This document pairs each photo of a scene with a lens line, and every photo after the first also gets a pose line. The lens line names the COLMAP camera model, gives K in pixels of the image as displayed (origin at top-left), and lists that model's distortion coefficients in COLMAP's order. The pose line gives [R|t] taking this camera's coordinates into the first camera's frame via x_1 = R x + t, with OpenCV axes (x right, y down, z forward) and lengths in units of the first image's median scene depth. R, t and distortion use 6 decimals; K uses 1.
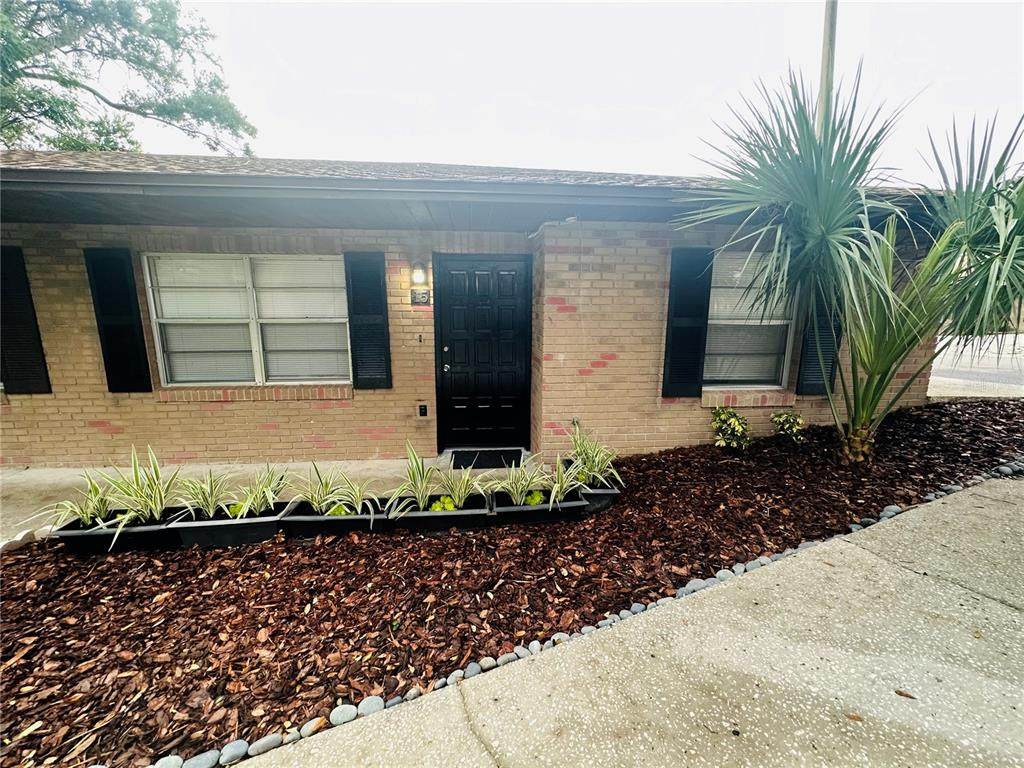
lens RADIAL K [[408.5, 0, 512.0], [0, 408.5, 384.0], [0, 0, 1]] dist [-0.000614, 0.000144]
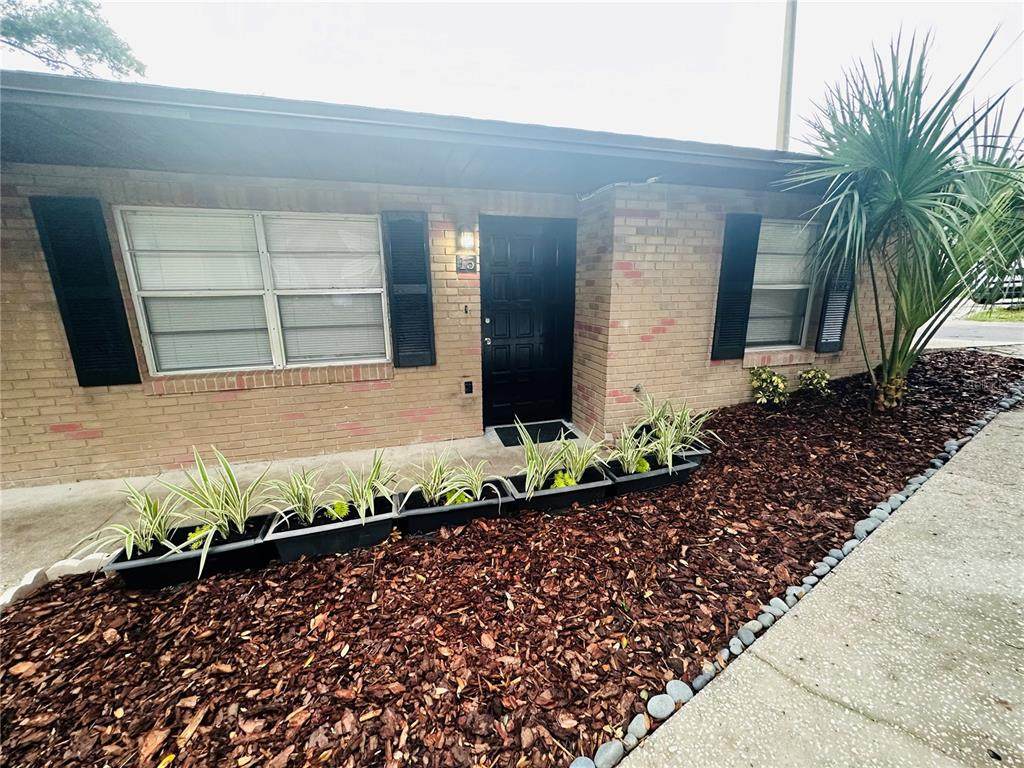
lens RADIAL K [[406.9, 0, 512.0], [0, 406.9, 384.0], [0, 0, 1]] dist [0.000413, -0.000282]
pose [[0.980015, -0.056996, 0.190583, -0.343263], [0.046422, 0.997148, 0.059499, 0.007372], [-0.193431, -0.049463, 0.979866, 0.080093]]
